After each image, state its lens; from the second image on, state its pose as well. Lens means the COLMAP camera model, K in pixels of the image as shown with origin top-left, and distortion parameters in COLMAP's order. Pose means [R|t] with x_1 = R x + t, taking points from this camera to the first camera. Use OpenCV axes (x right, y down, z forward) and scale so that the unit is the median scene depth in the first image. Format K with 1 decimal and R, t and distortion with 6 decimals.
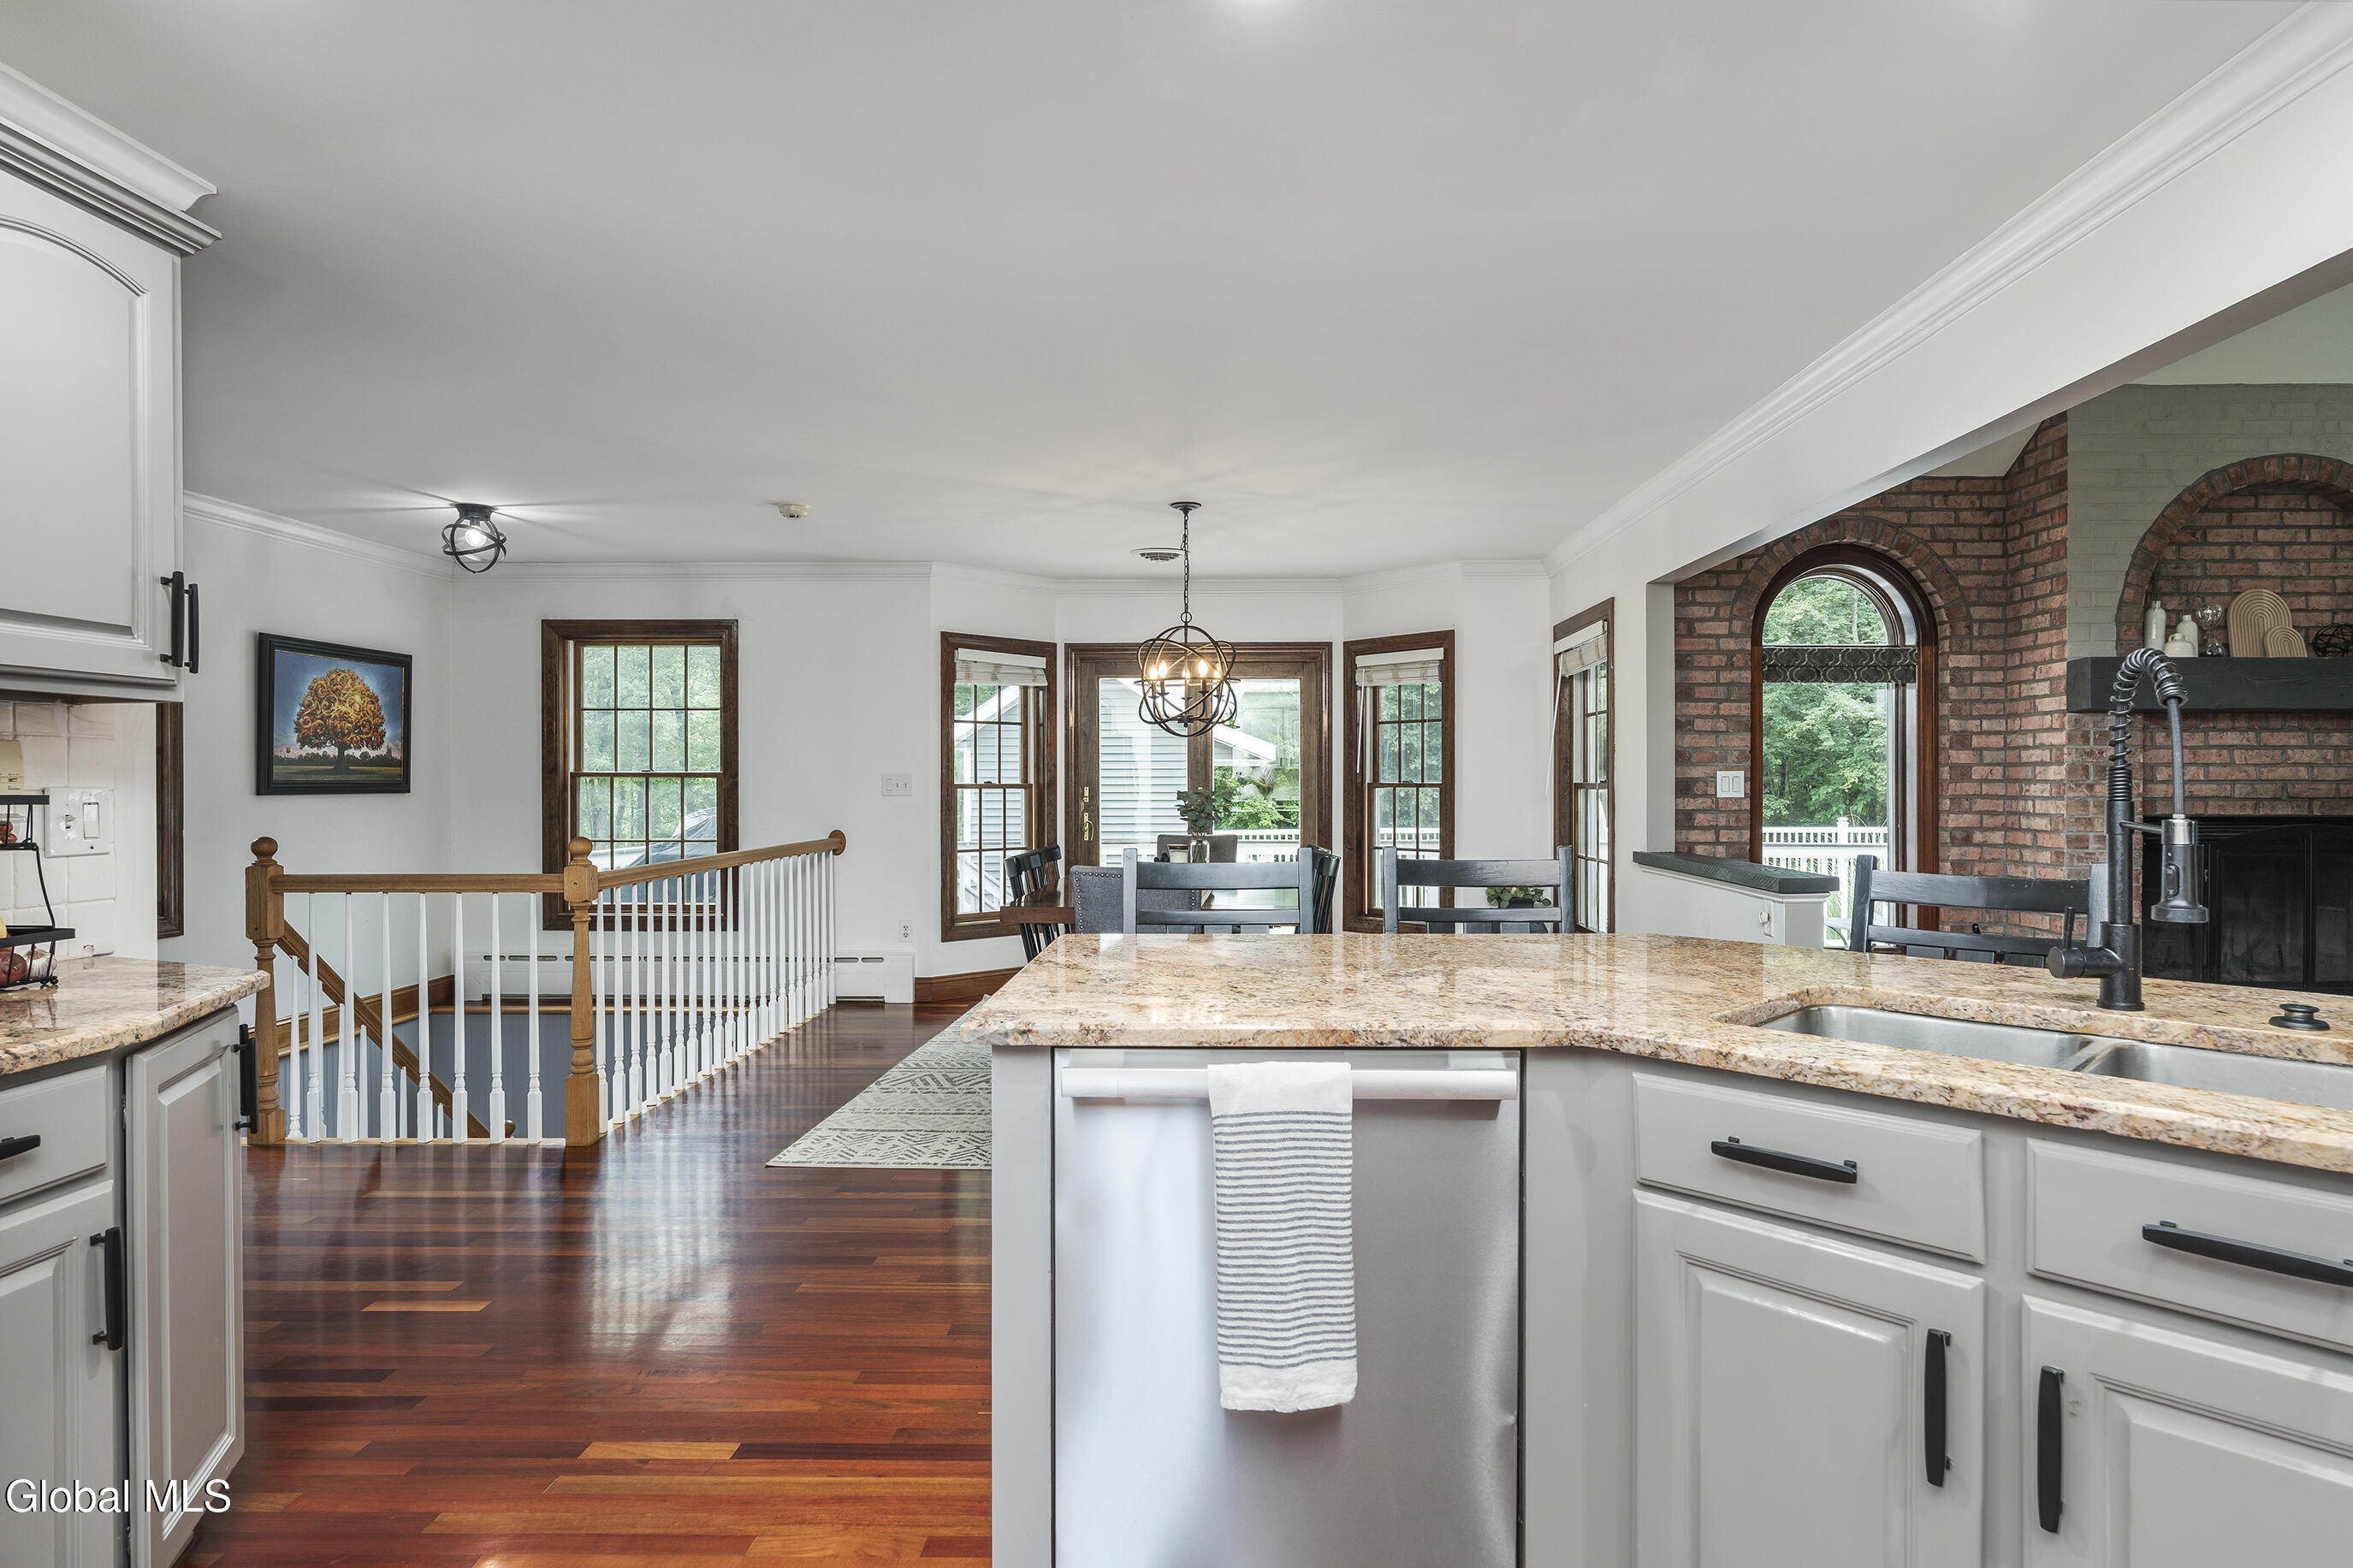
lens RADIAL K [[1271.9, 0, 1217.9], [0, 1271.9, 788.2], [0, 0, 1]] dist [-0.016848, 0.014019]
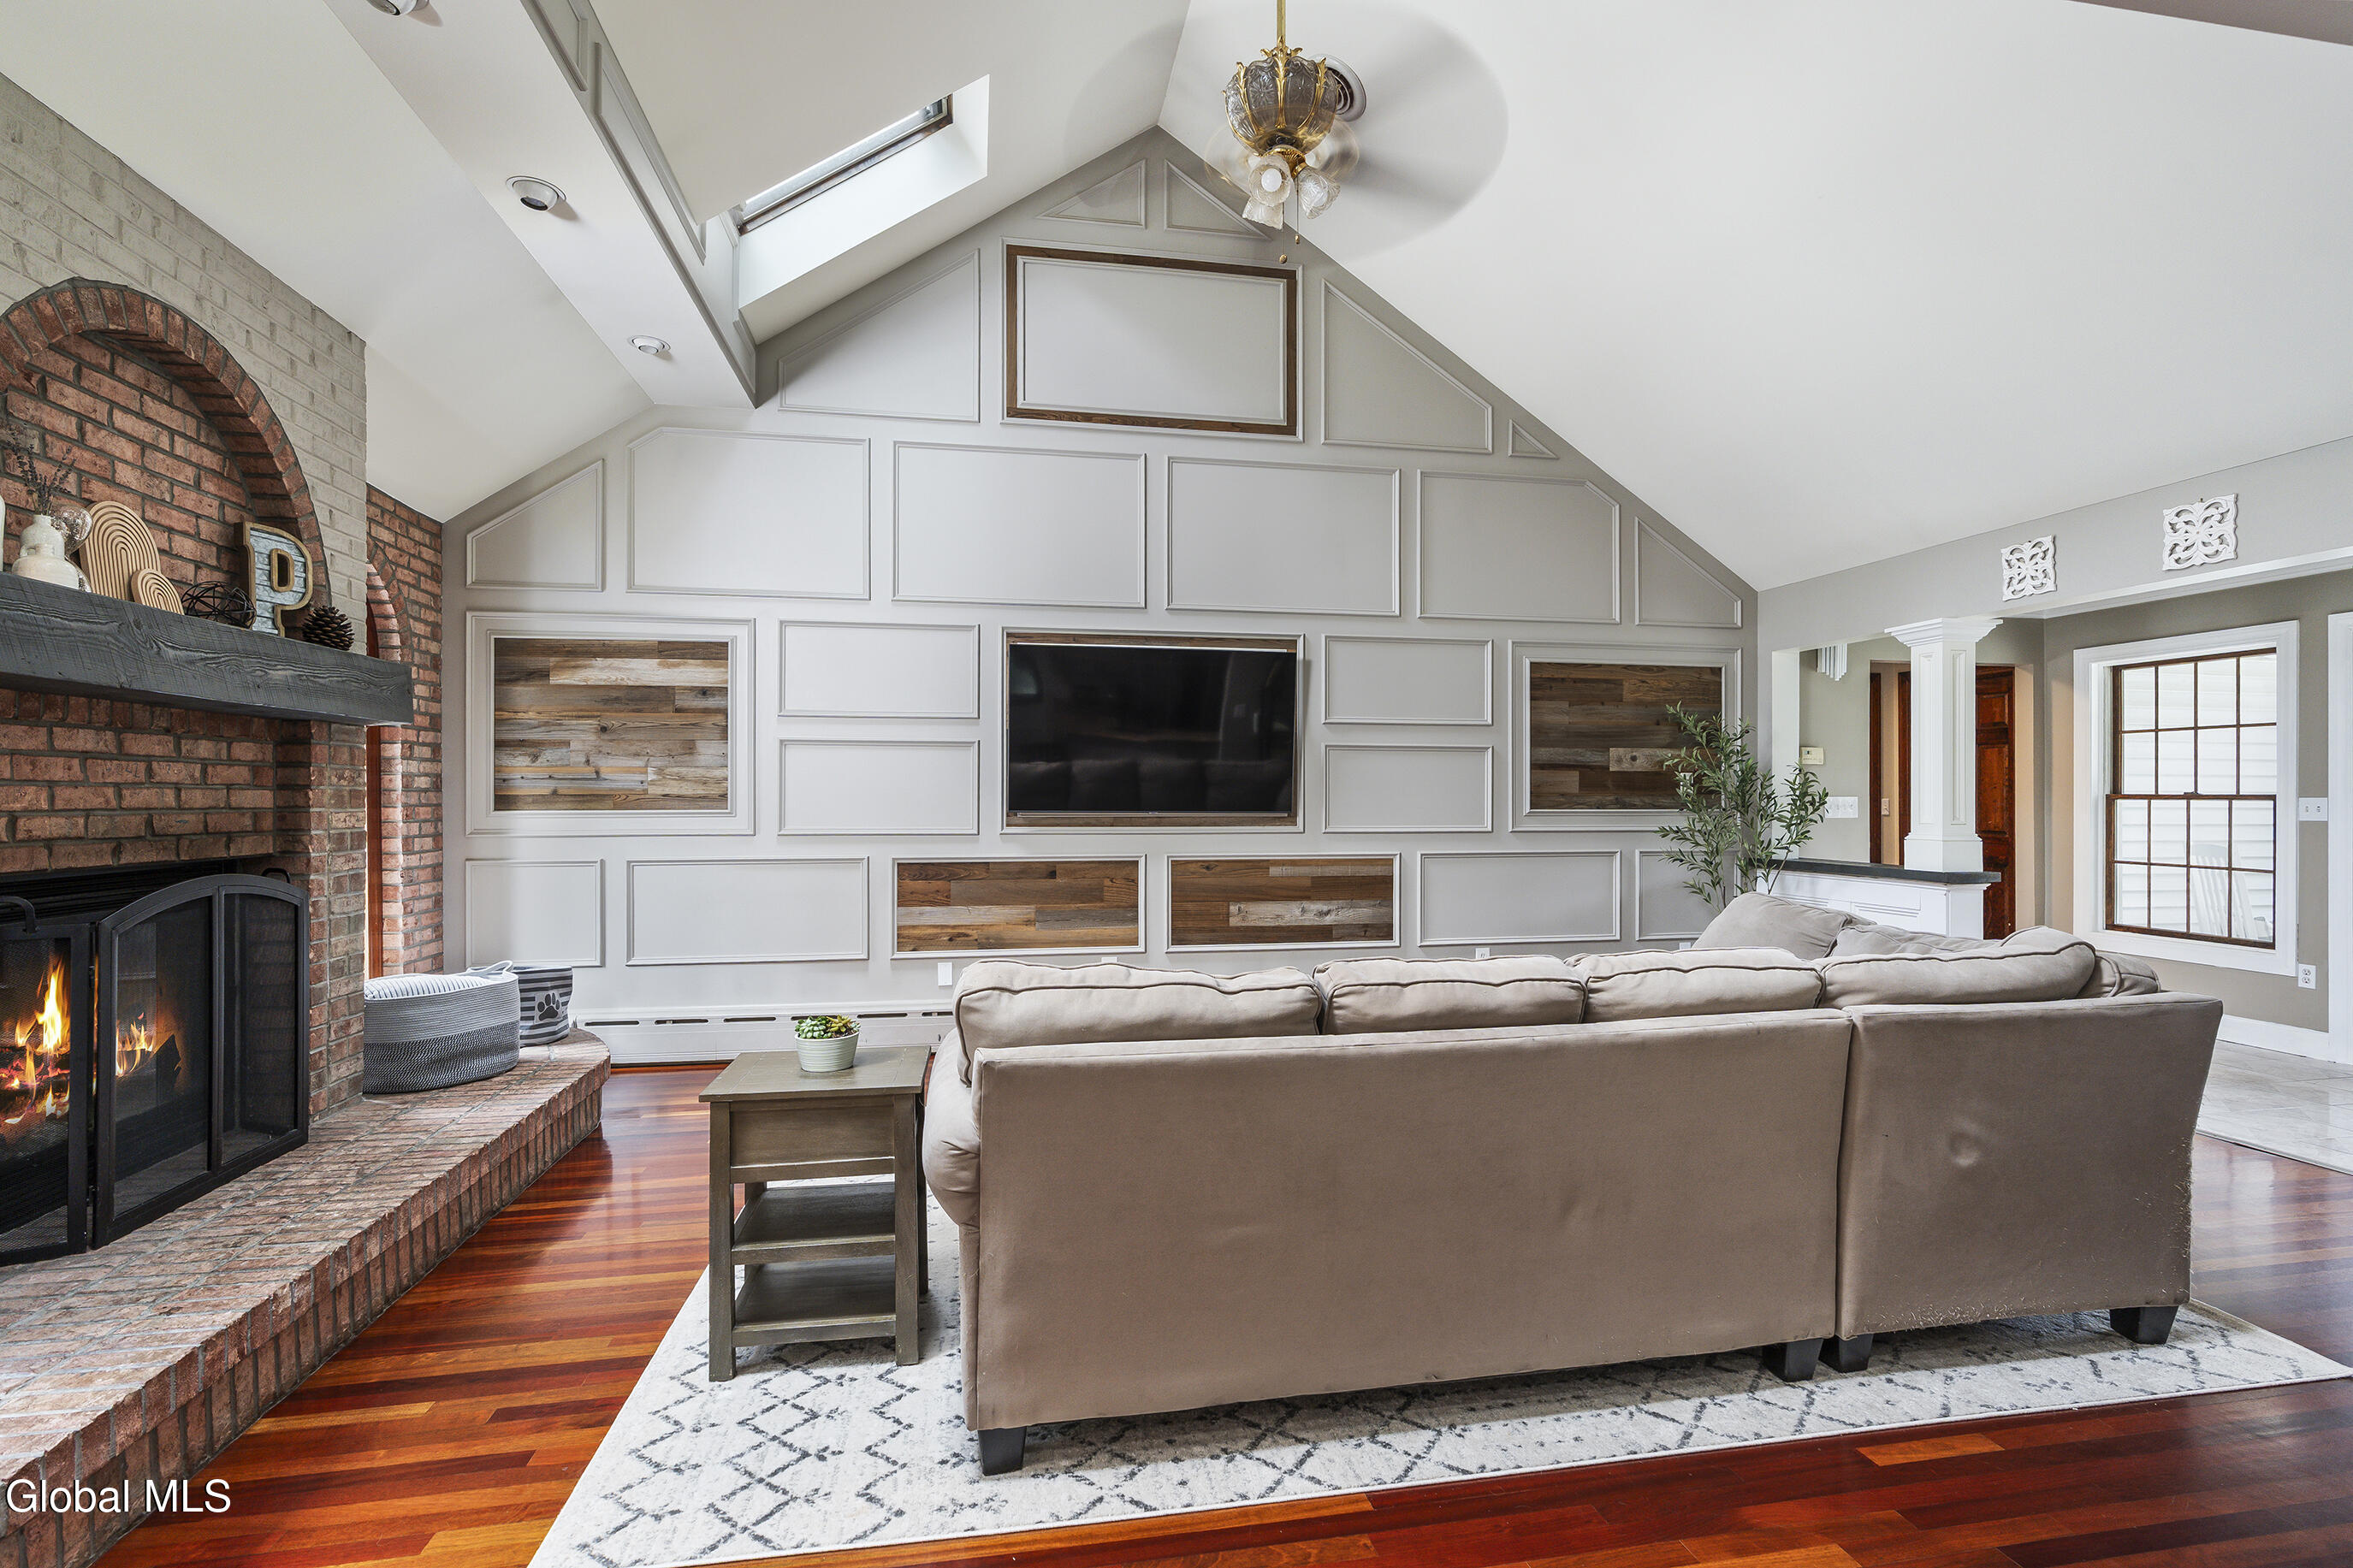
lens RADIAL K [[1093.6, 0, 1185.5], [0, 1093.6, 795.8], [0, 0, 1]] dist [-0.009386, 0.000922]
pose [[-0.195076, 0.002693, 0.980784, 0.183726], [0.005887, 0.999981, -0.001575, -0.008513], [-0.980770, 0.005466, -0.195088, 0.554655]]
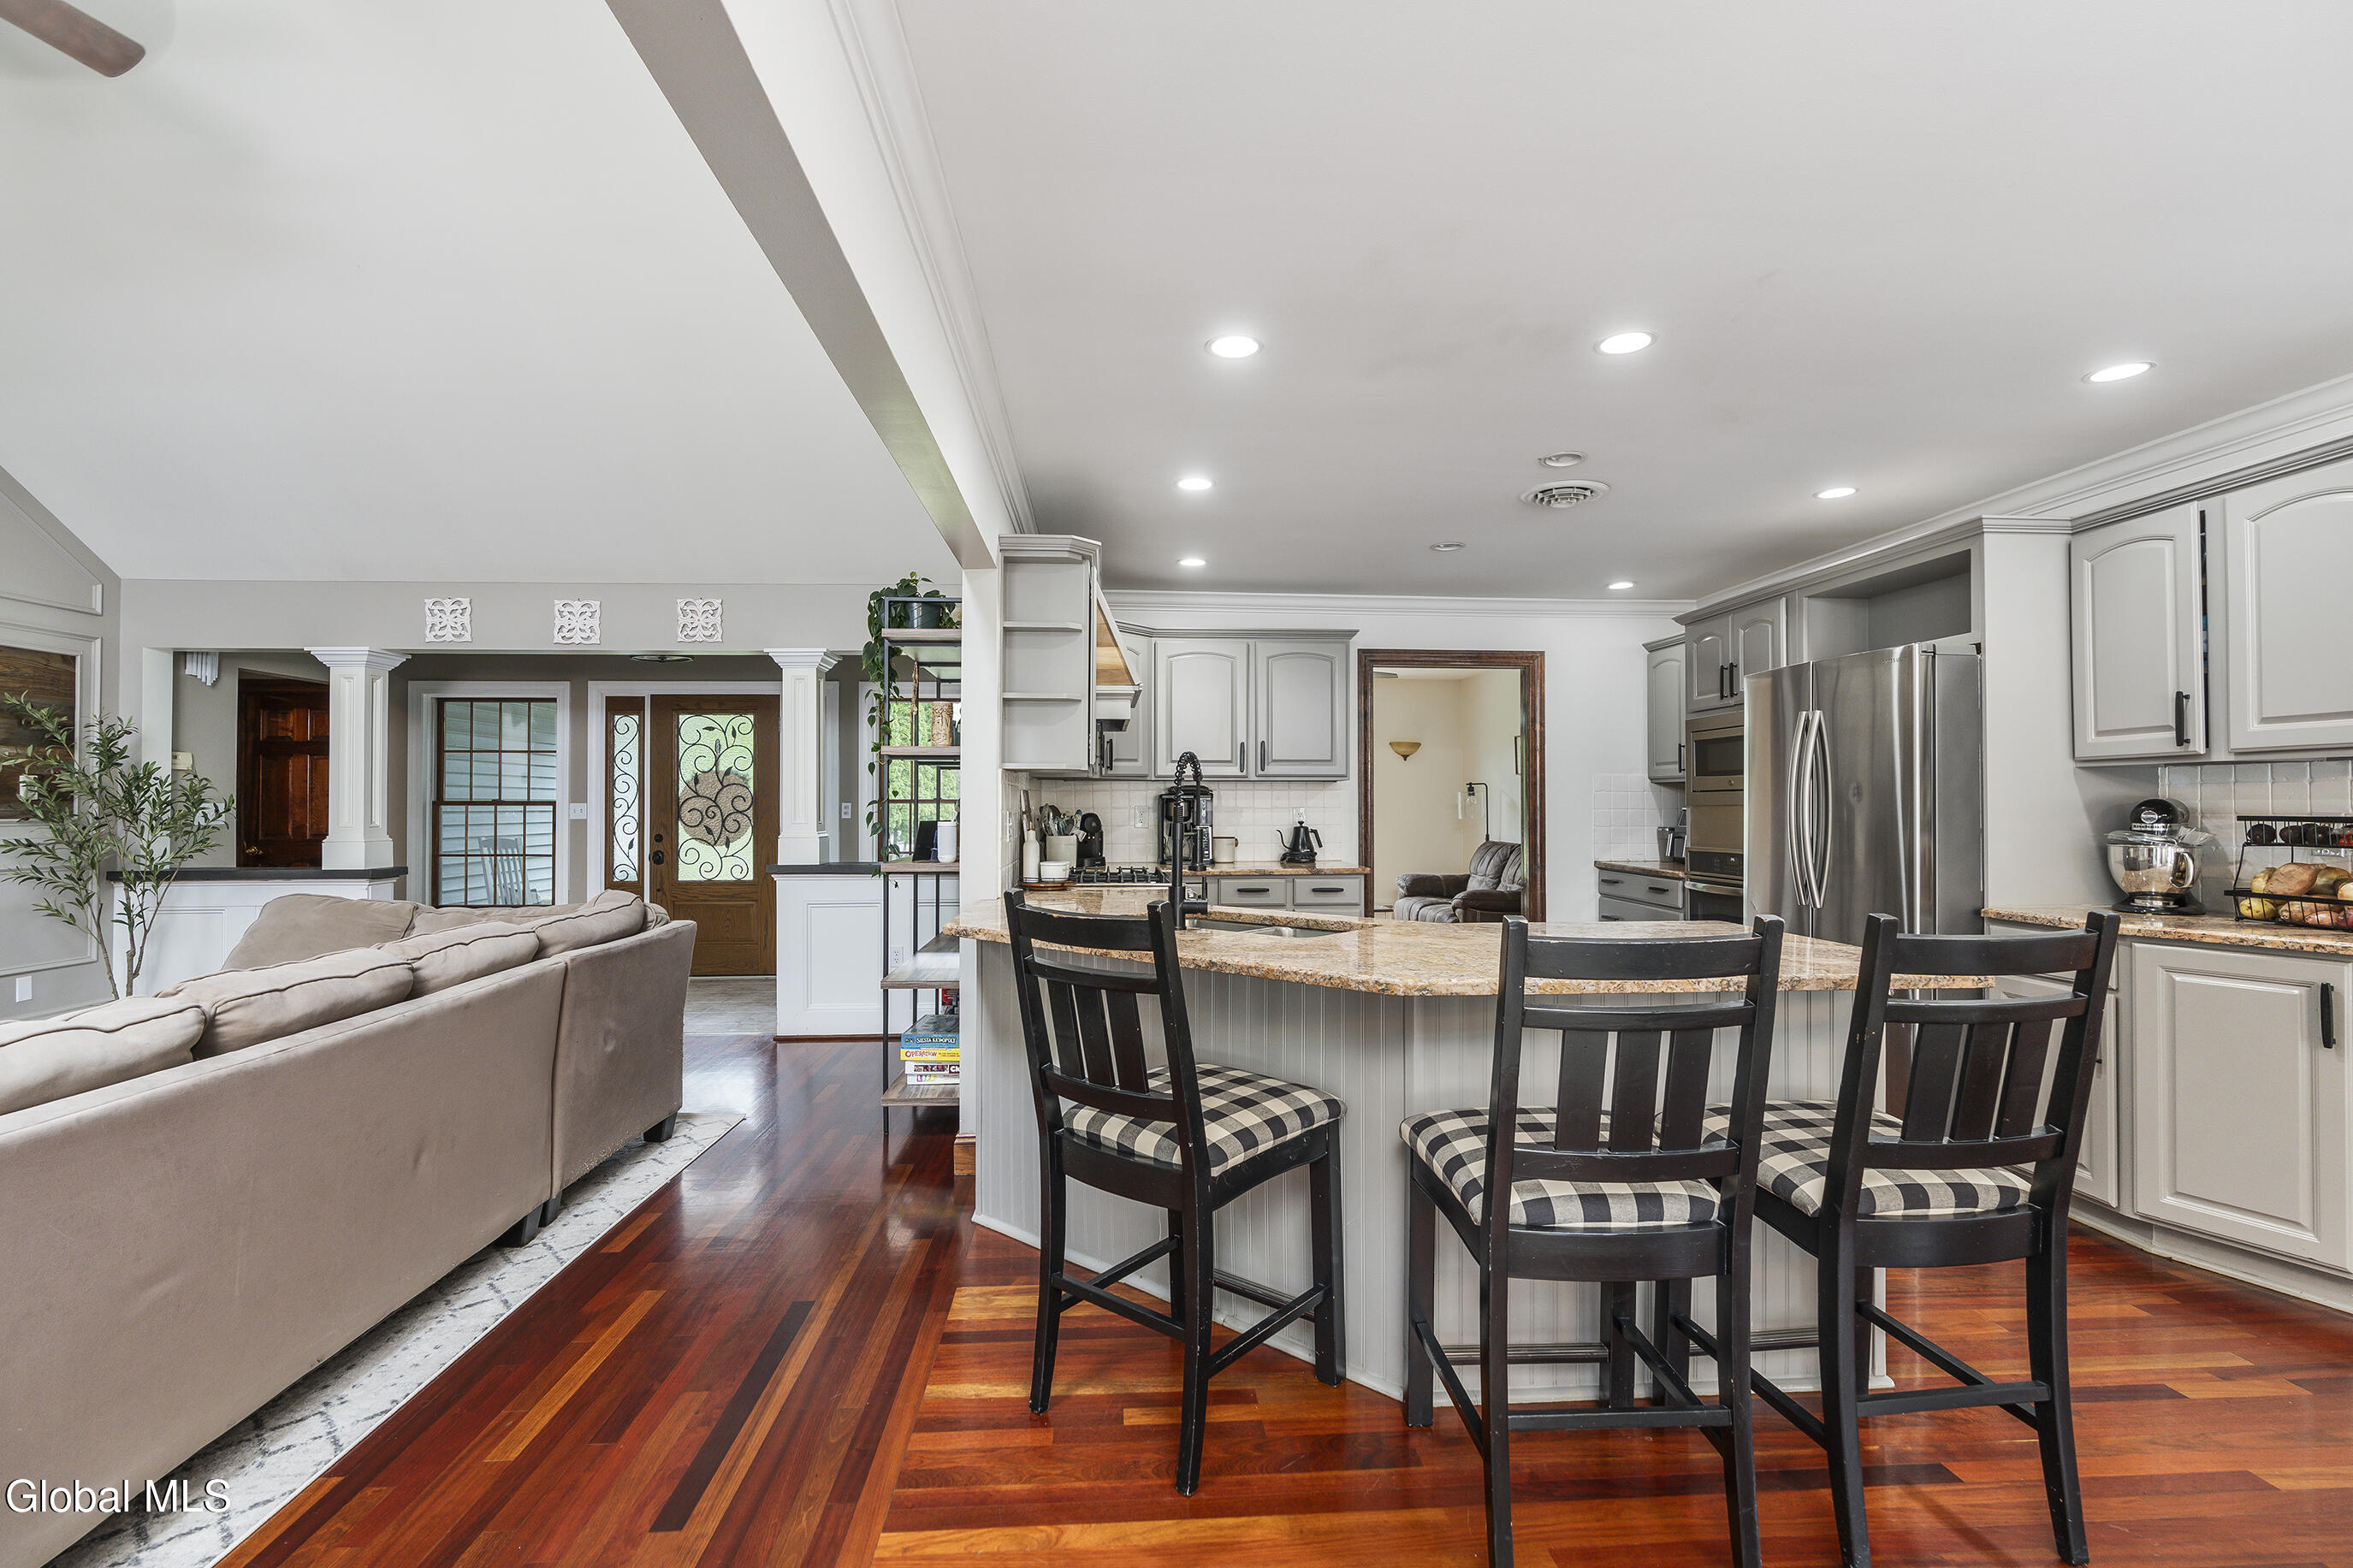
lens RADIAL K [[1047.3, 0, 1174.4], [0, 1047.3, 796.4], [0, 0, 1]] dist [-0.002473, -0.000156]
pose [[-0.996913, 0.003173, -0.078455, 0.264883], [0.003113, 0.999995, 0.000896, -0.010357], [0.078457, 0.000649, -0.996917, 0.814654]]
